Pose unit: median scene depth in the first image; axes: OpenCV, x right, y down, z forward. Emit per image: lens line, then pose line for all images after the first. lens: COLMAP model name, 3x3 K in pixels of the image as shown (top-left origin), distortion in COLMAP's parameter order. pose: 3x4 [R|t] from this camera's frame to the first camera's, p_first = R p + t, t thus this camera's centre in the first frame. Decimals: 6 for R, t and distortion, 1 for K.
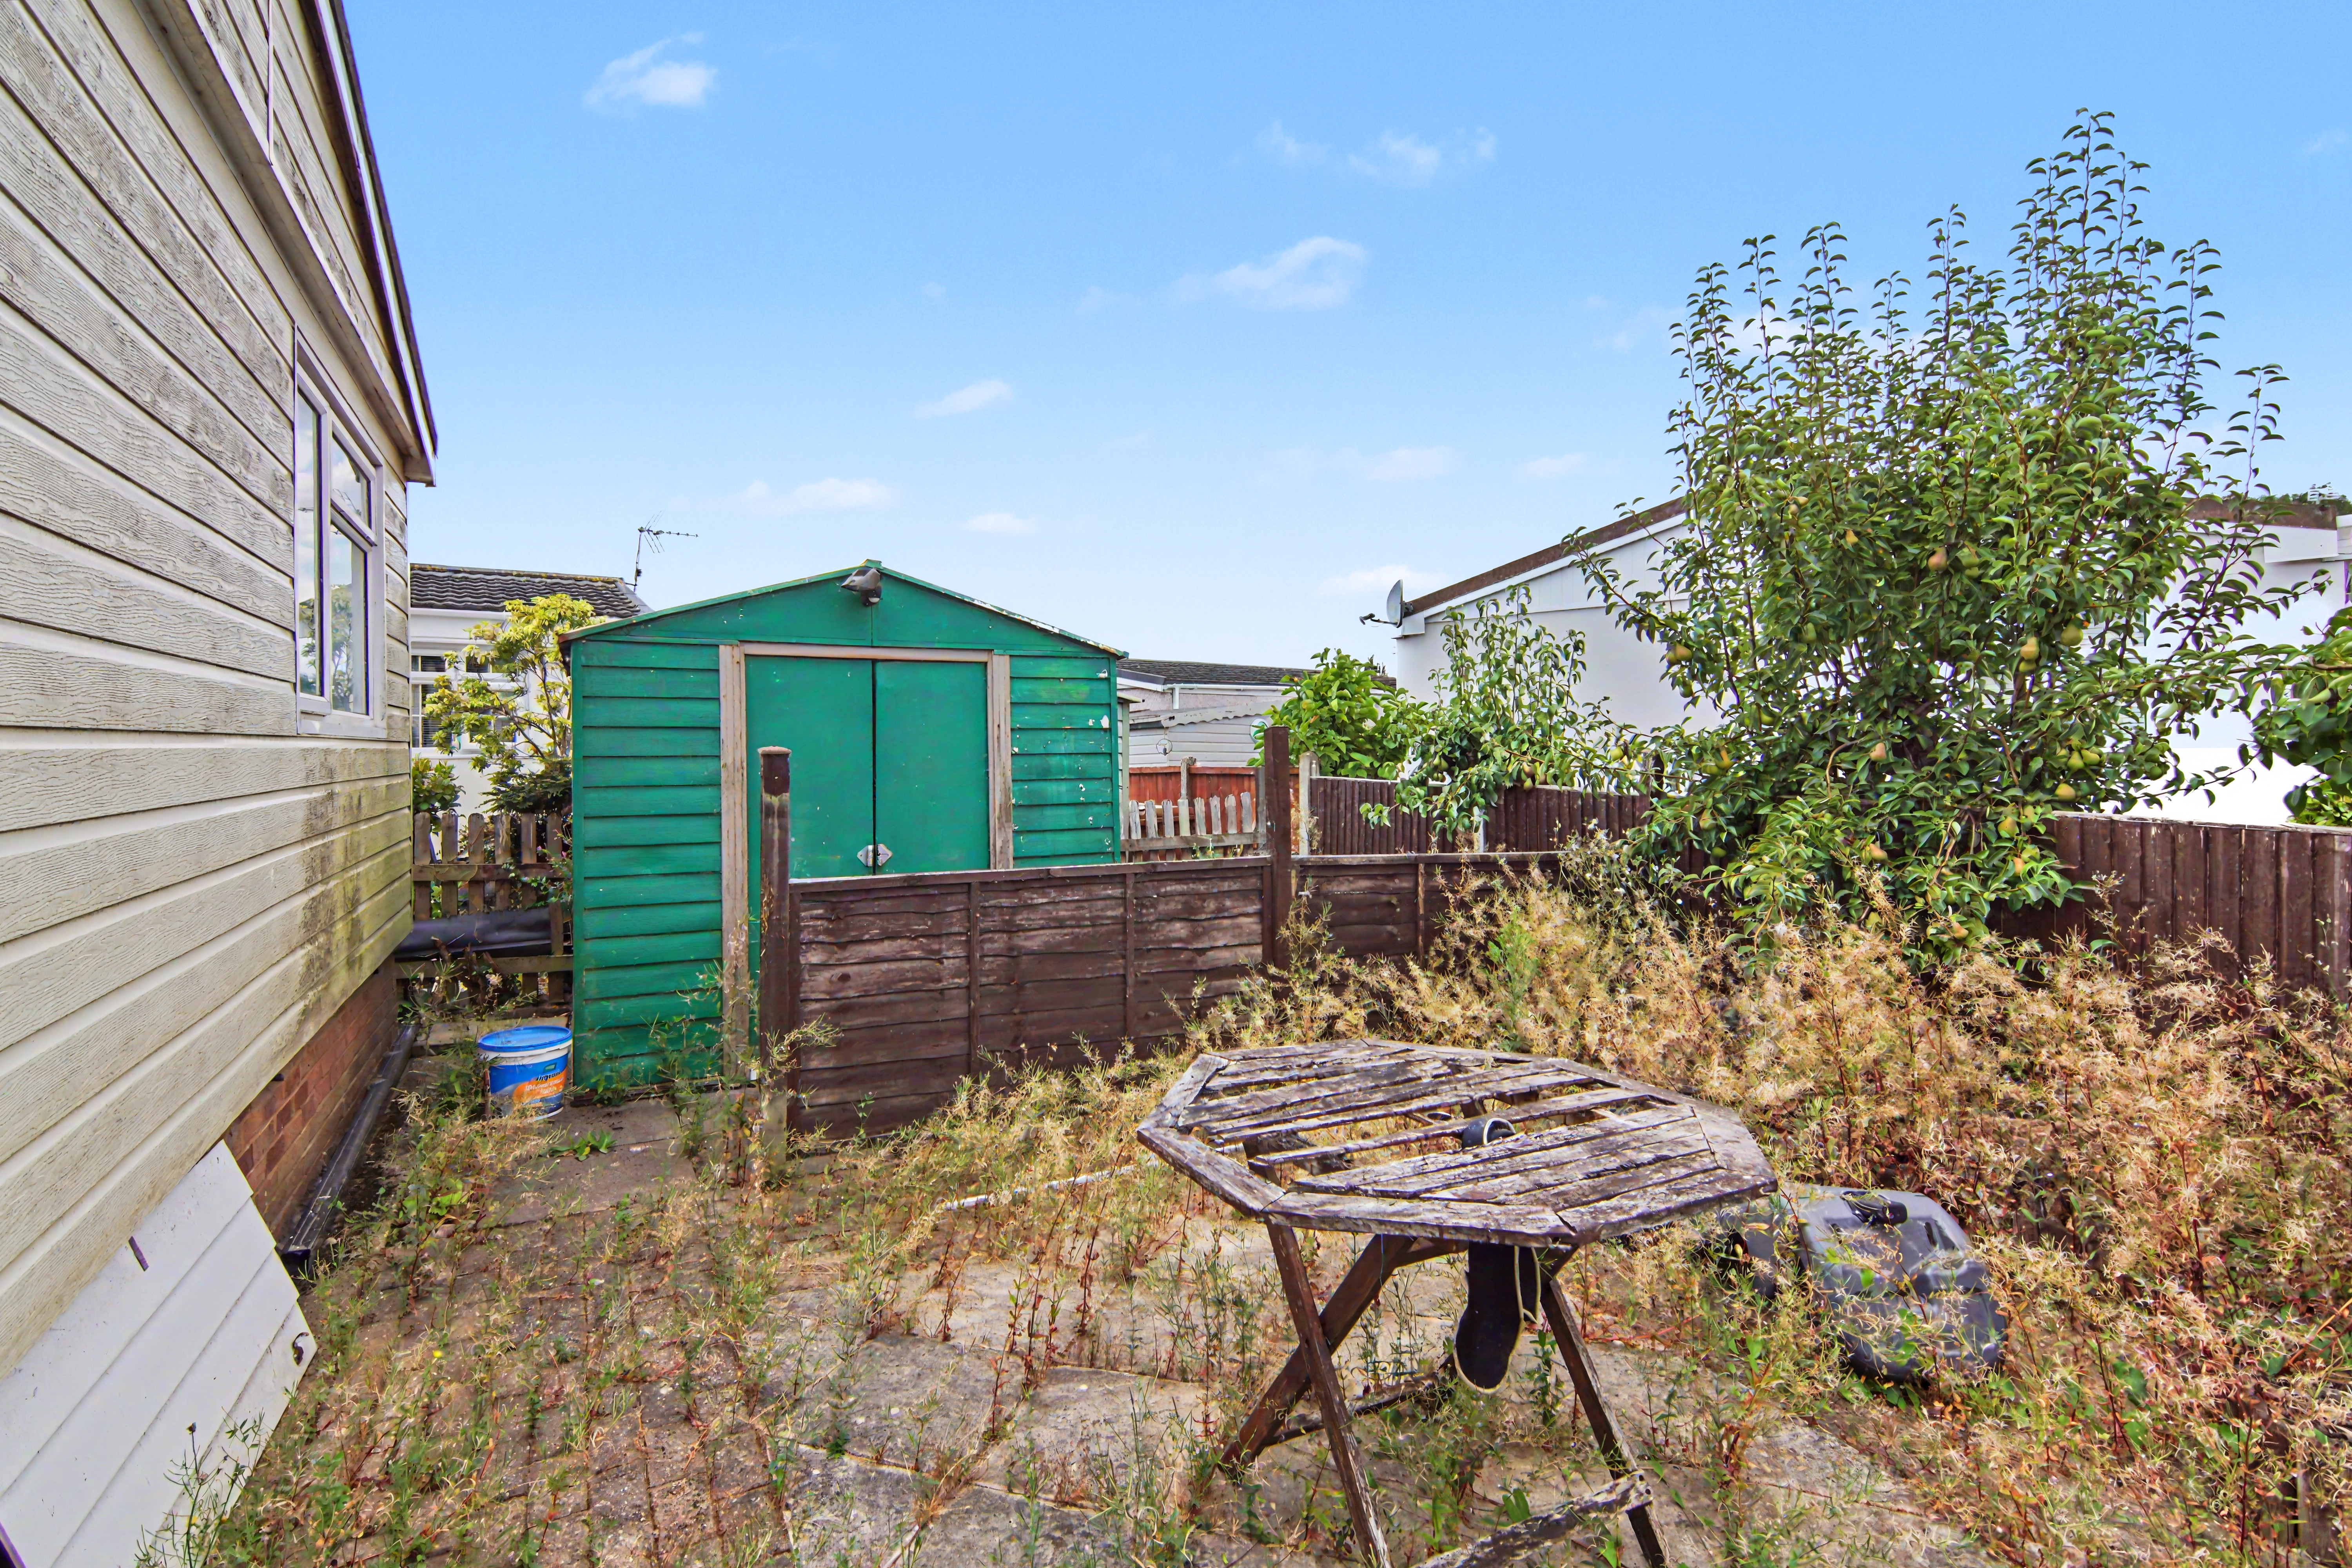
lens RADIAL K [[1150.9, 0, 1178.3], [0, 1150.9, 747.7], [0, 0, 1]] dist [0.015849, -0.009951]
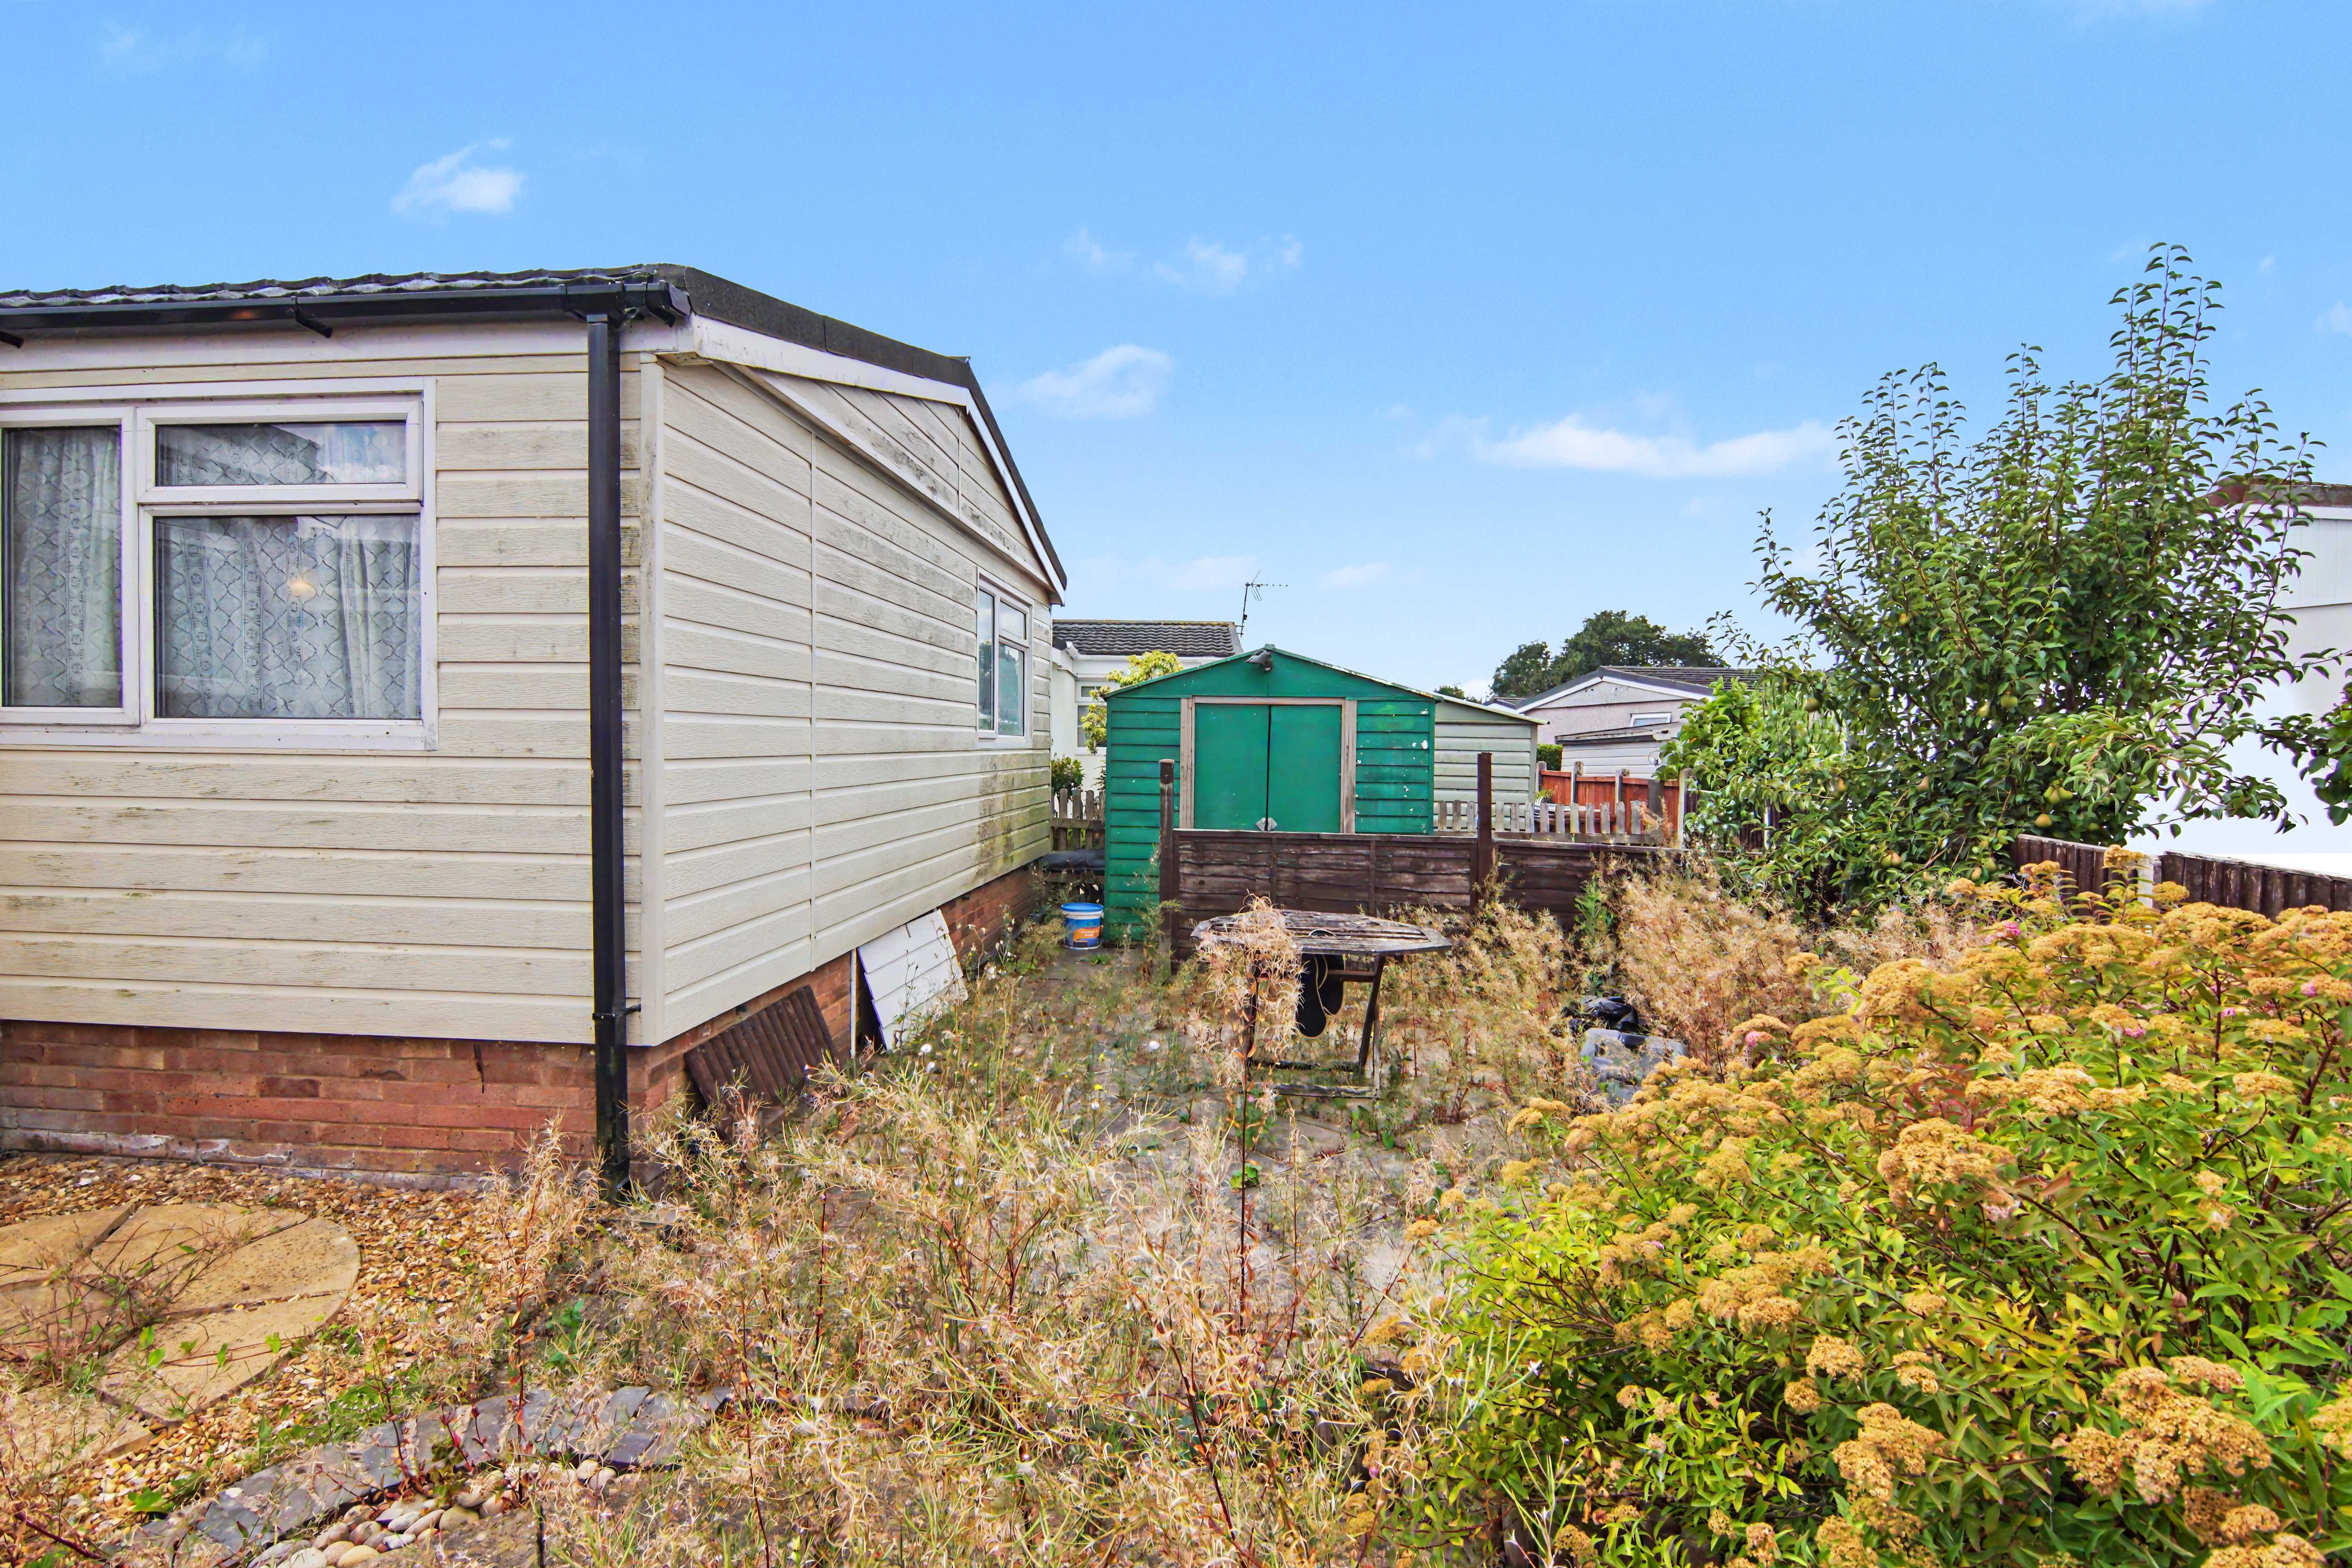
lens RADIAL K [[1150.9, 0, 1180.9], [0, 1150.9, 763.8], [0, 0, 1]] dist [0.015849, -0.009951]
pose [[0.847913, 0.028888, -0.529347, 0.493656], [-0.021955, 0.999571, 0.019383, -0.021899], [0.529680, -0.004813, 0.848184, -0.448916]]
